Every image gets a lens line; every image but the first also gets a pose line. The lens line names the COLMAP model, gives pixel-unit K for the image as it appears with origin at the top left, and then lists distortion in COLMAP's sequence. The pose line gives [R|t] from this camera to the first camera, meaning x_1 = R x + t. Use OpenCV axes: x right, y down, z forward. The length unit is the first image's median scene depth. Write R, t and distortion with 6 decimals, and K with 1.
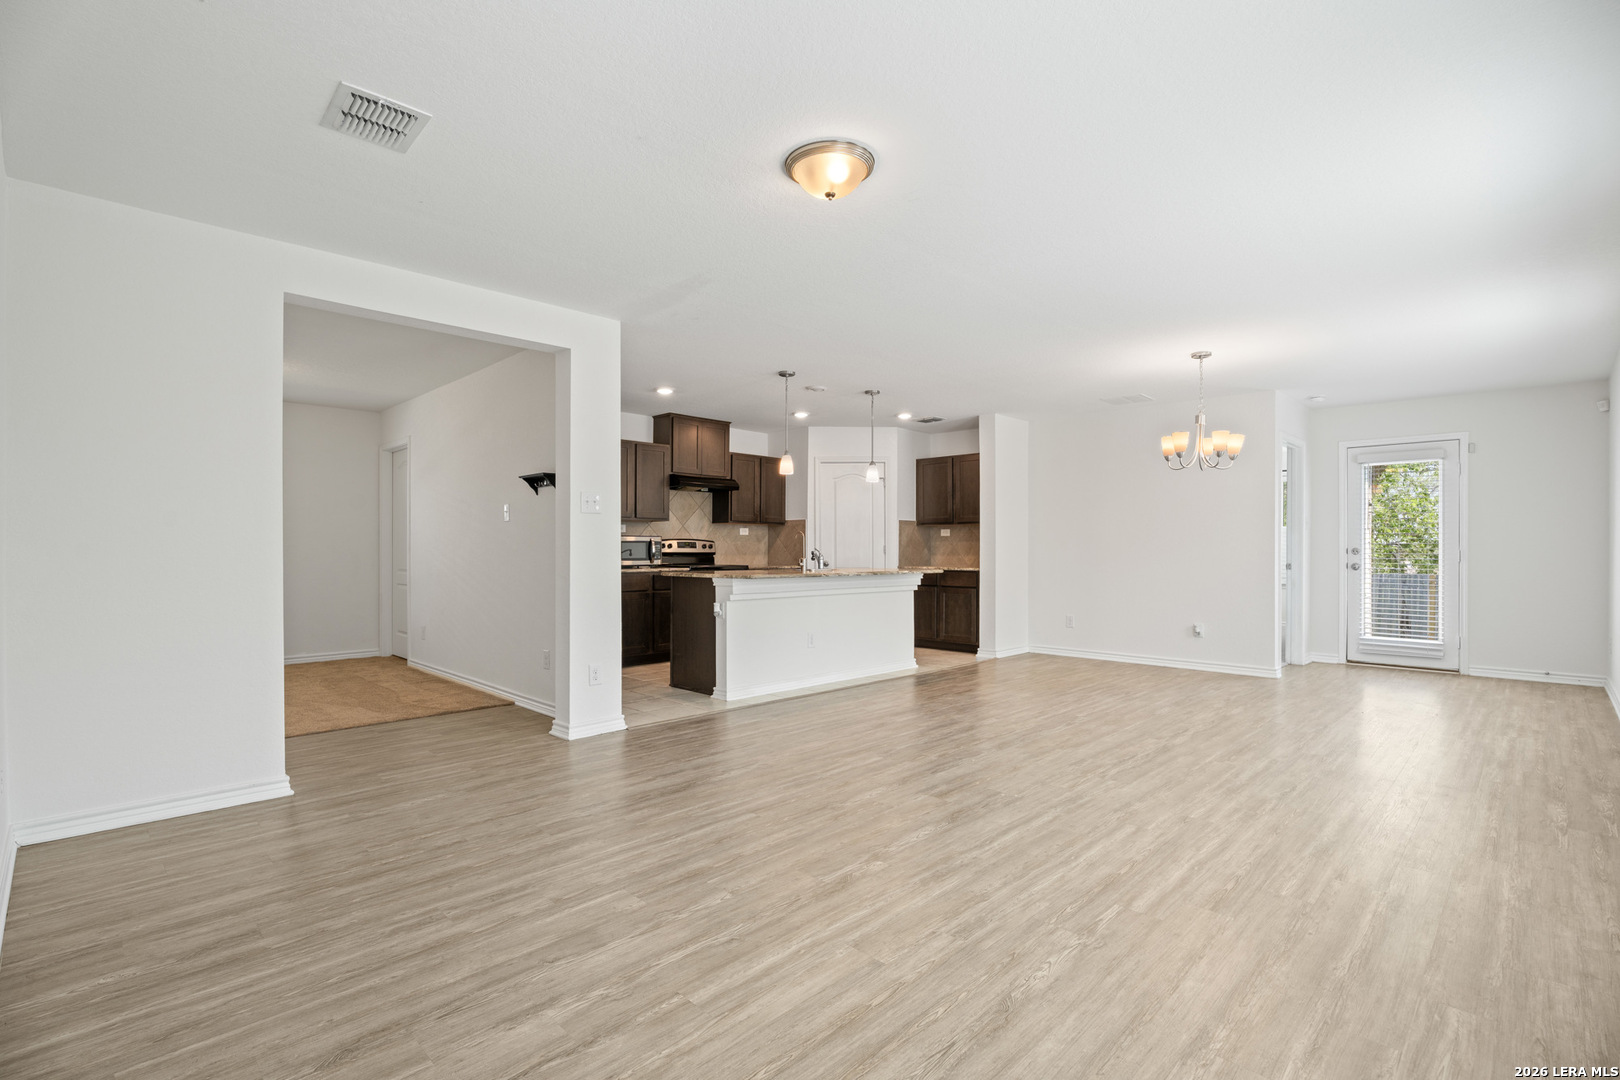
lens RADIAL K [[744.9, 0, 804.6], [0, 744.9, 547.7], [0, 0, 1]] dist [-0.005599, -0.002502]
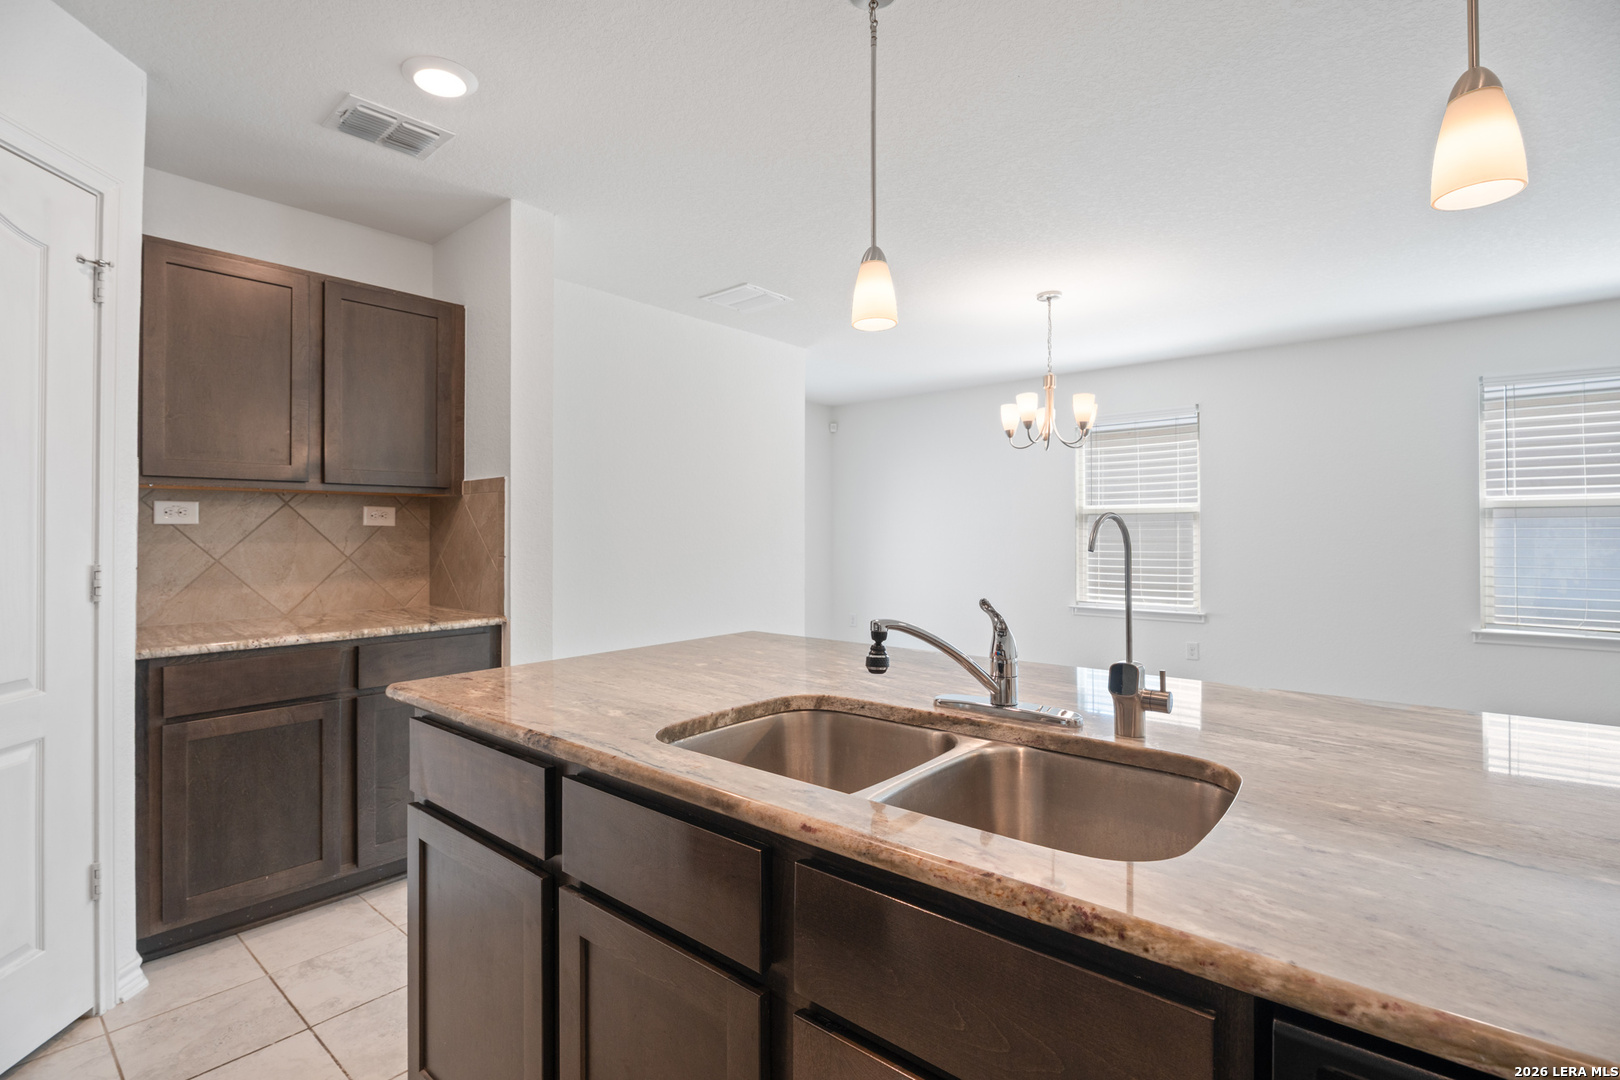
lens RADIAL K [[766.5, 0, 805.4], [0, 766.5, 531.4], [0, 0, 1]] dist [-0.004131, -0.000002]
pose [[-0.069817, 0.000666, 0.997560, -0.157588], [0.000899, 0.999999, -0.000605, -0.014839], [-0.997559, 0.000855, -0.069818, 0.923450]]
